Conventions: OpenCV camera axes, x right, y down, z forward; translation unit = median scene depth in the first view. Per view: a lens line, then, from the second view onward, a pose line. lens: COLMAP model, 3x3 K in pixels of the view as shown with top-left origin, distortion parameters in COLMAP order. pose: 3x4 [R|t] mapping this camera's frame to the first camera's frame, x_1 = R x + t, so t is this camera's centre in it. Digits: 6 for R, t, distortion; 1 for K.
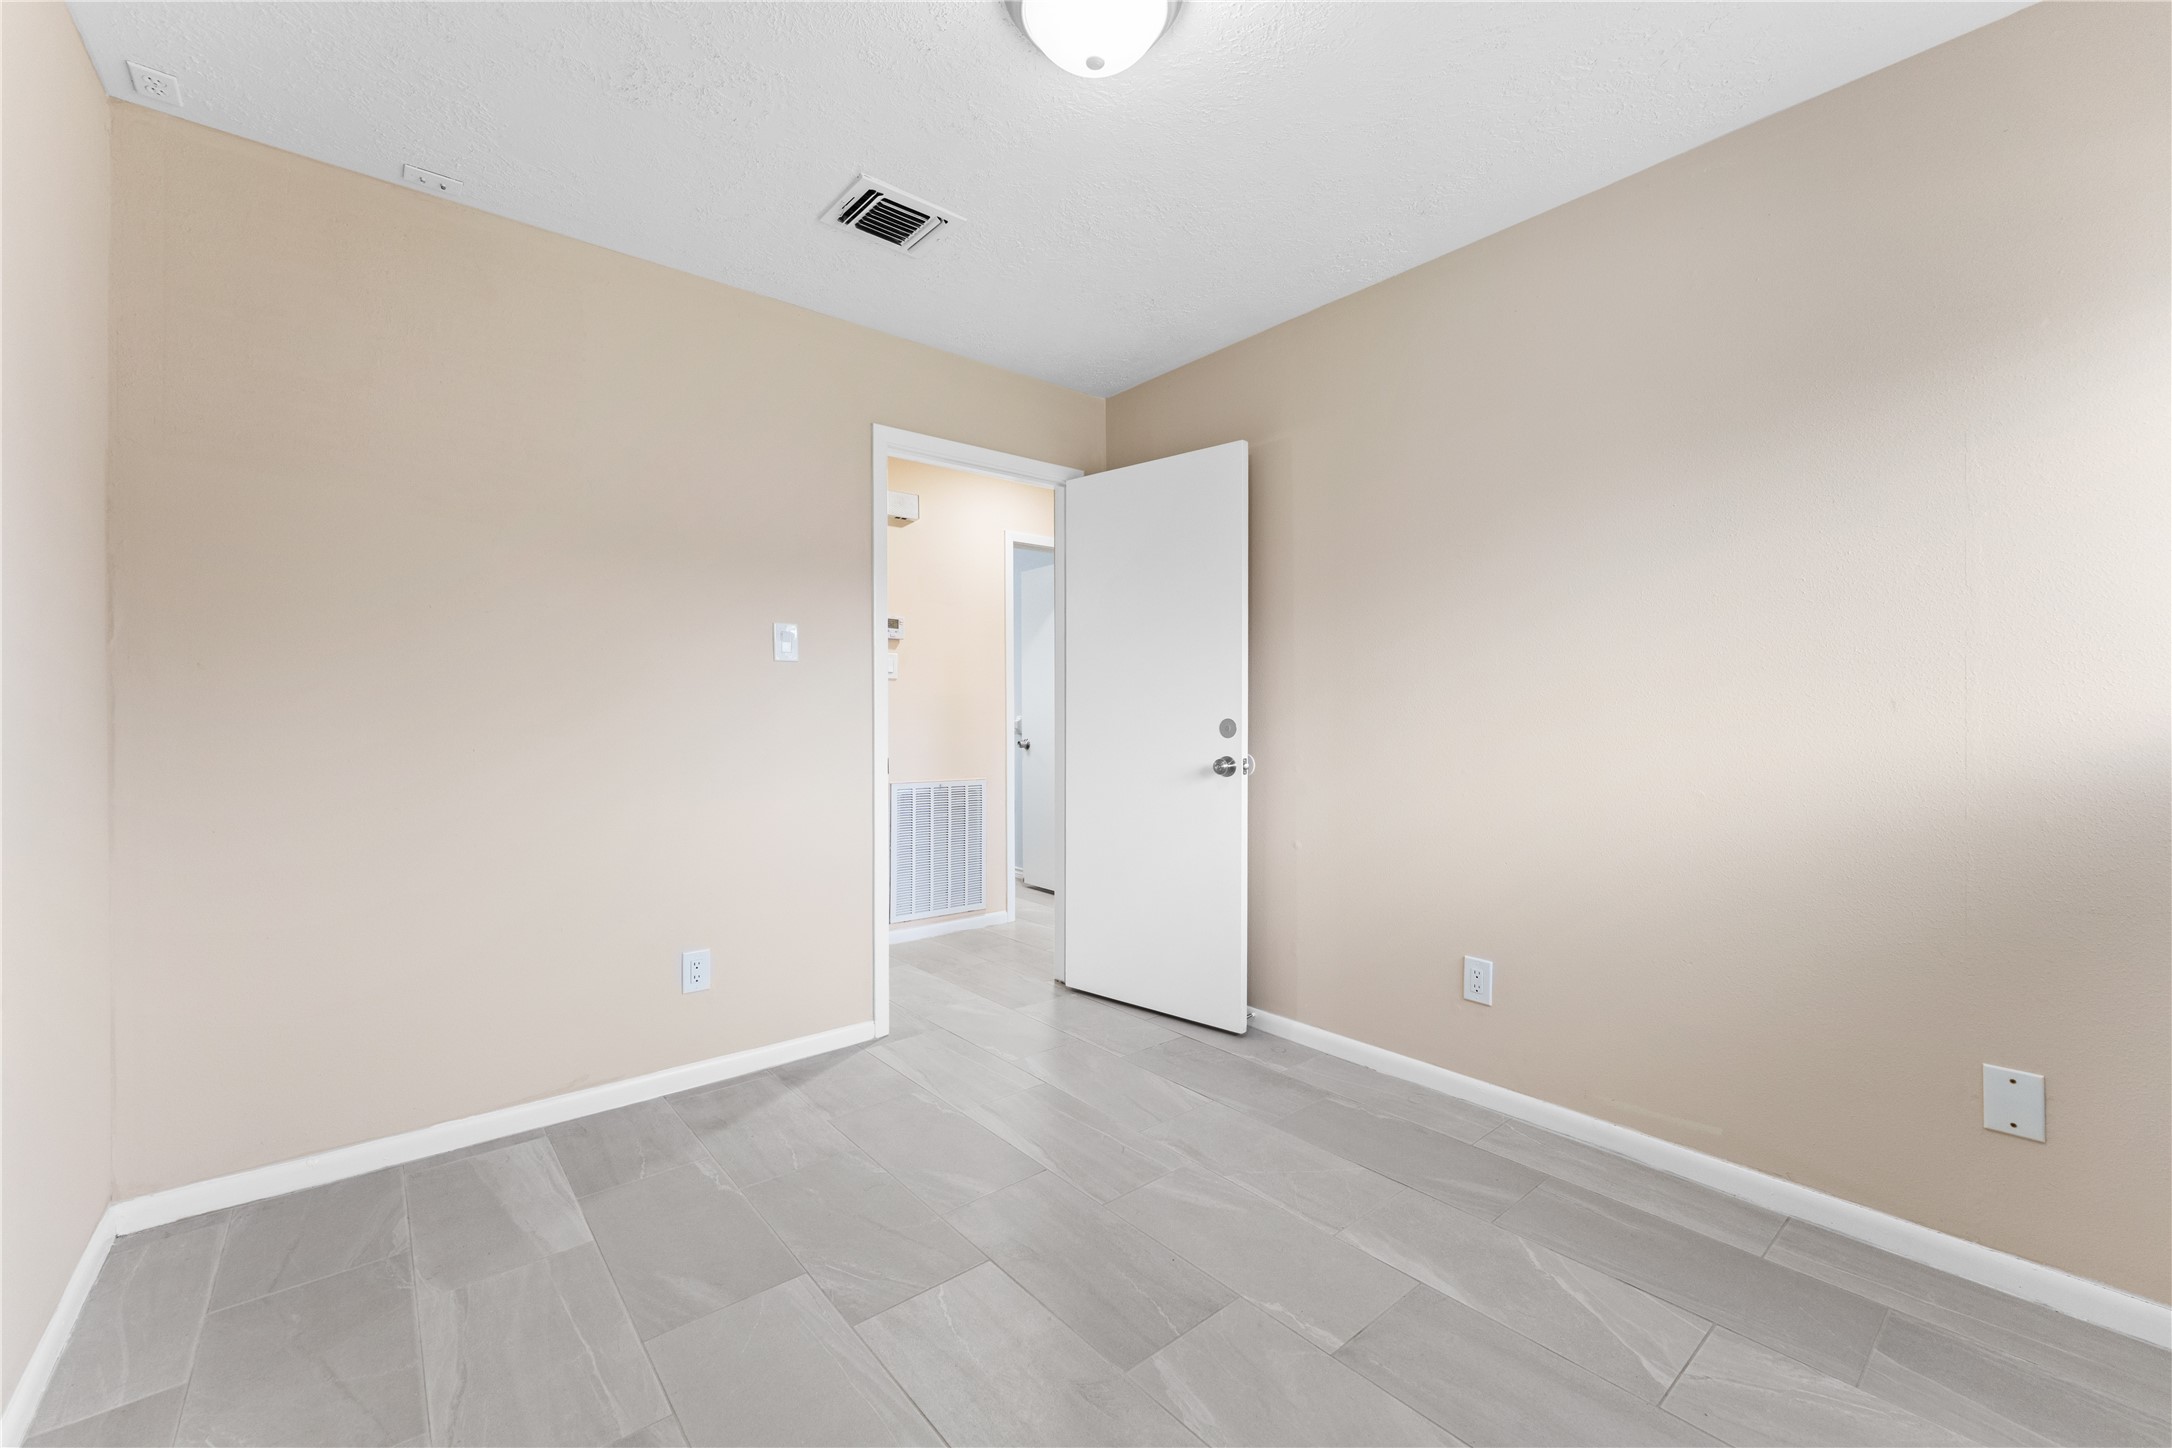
lens RADIAL K [[866.6, 0, 1086.0], [0, 866.6, 724.0], [0, 0, 1]] dist [0.000036, 0.000009]
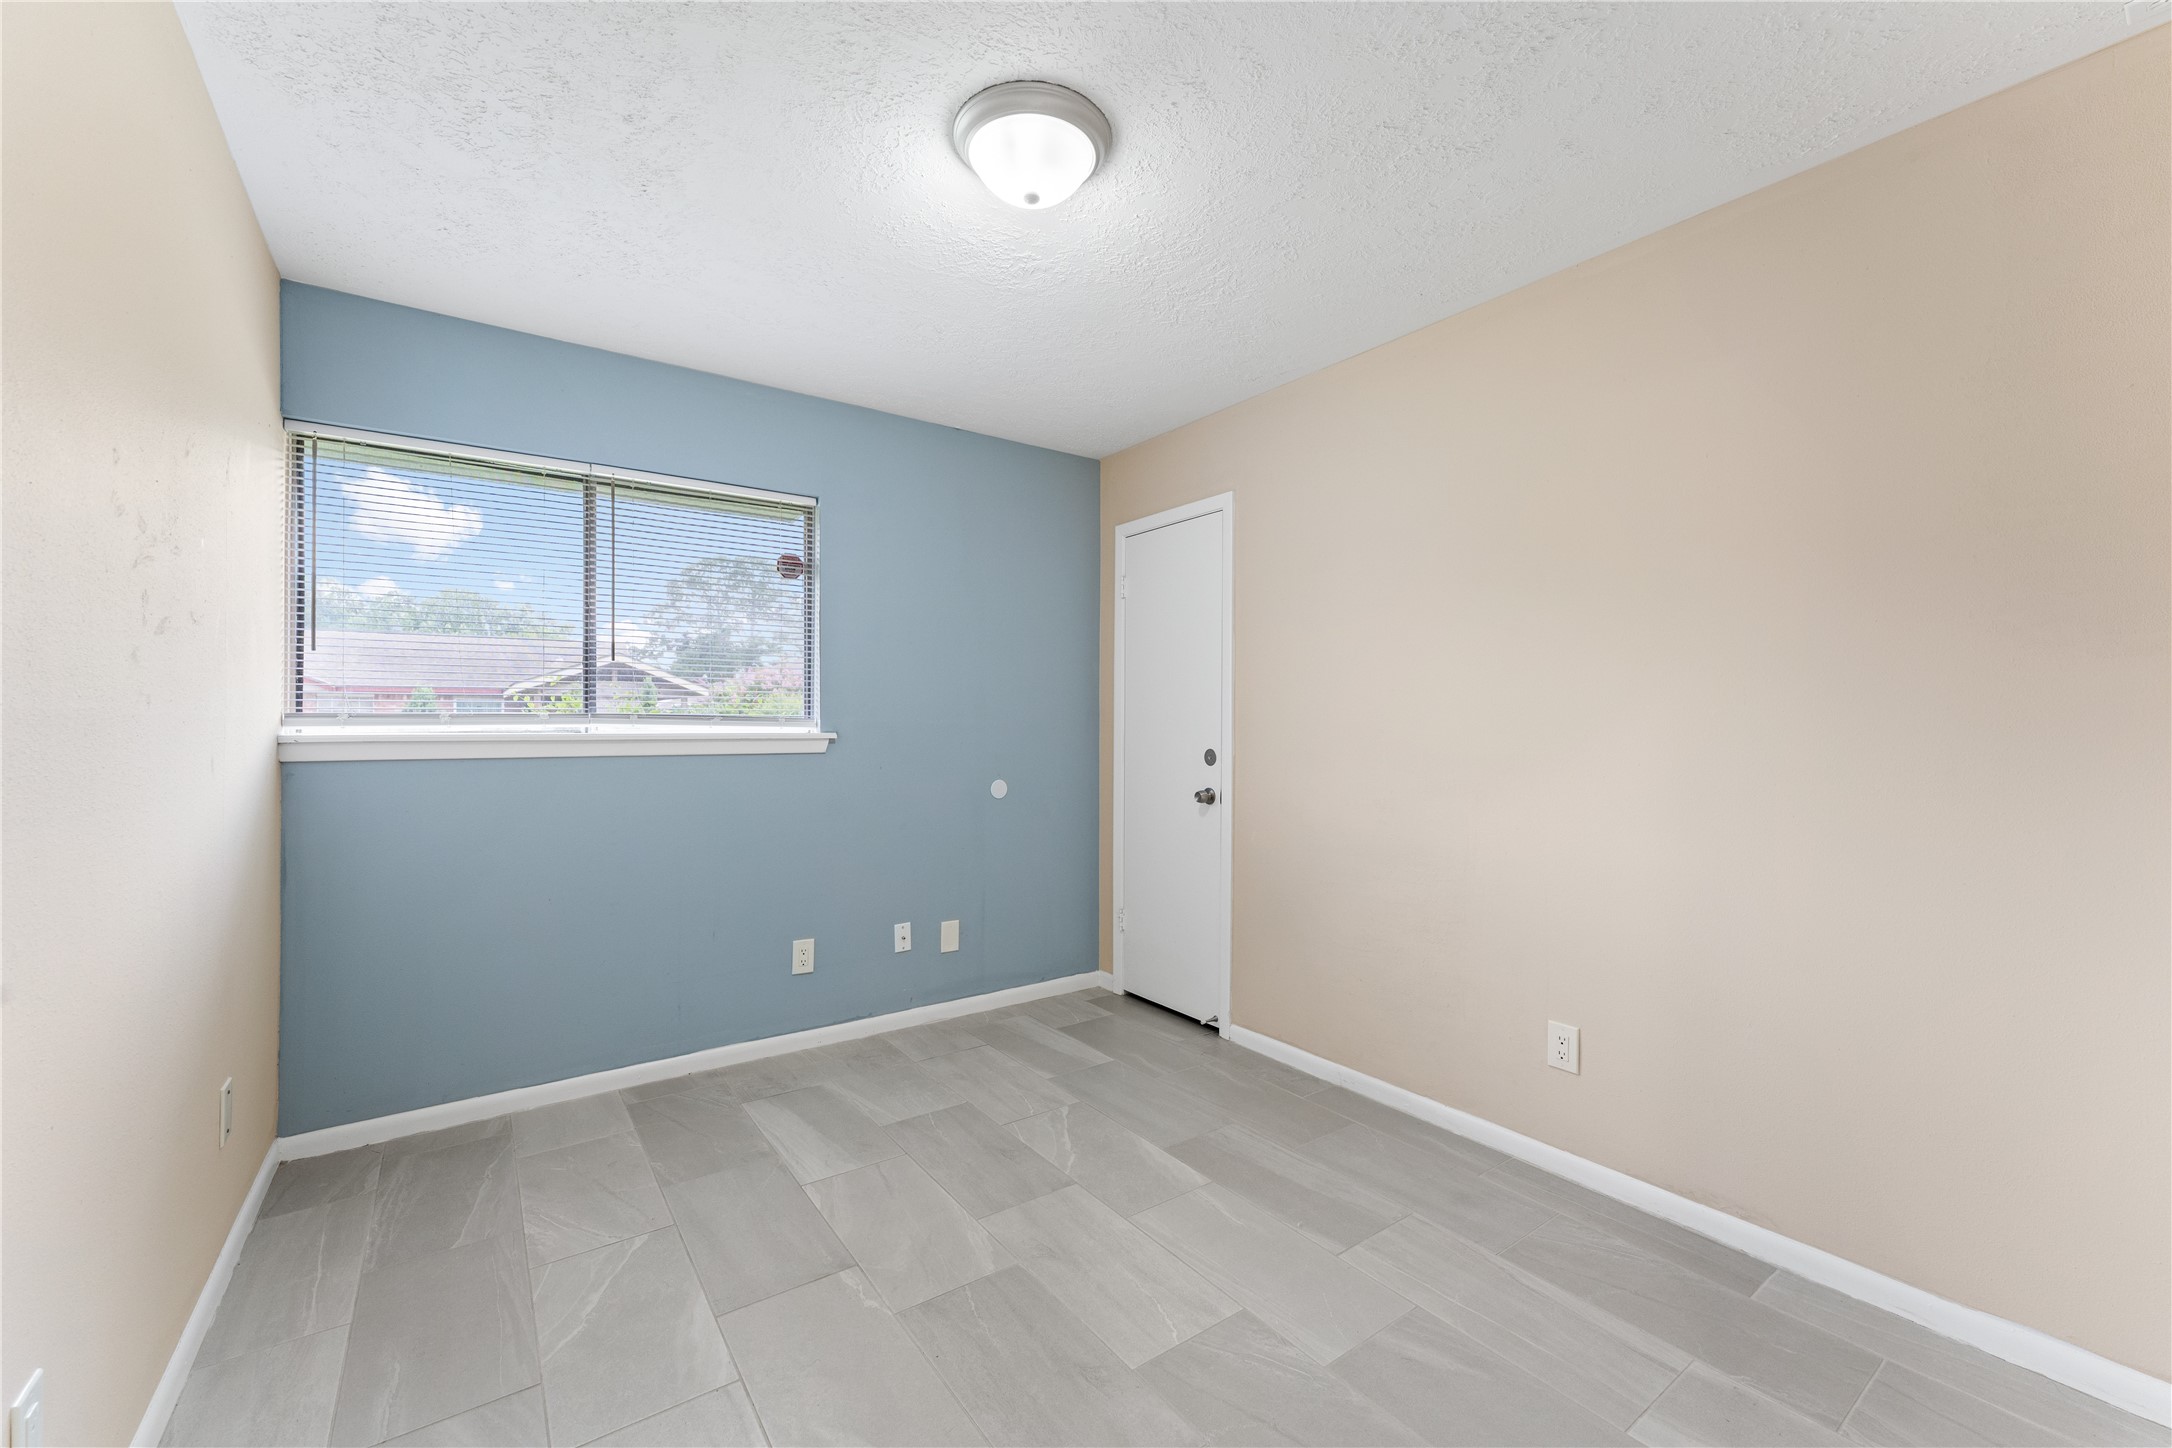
lens RADIAL K [[866.6, 0, 1086.0], [0, 866.6, 724.0], [0, 0, 1]] dist [0.000036, 0.000009]
pose [[-0.997596, -0.001332, 0.069291, -0.134581], [-0.000655, 0.999952, 0.009790, -0.084945], [-0.069301, 0.009721, -0.997548, 2.068765]]
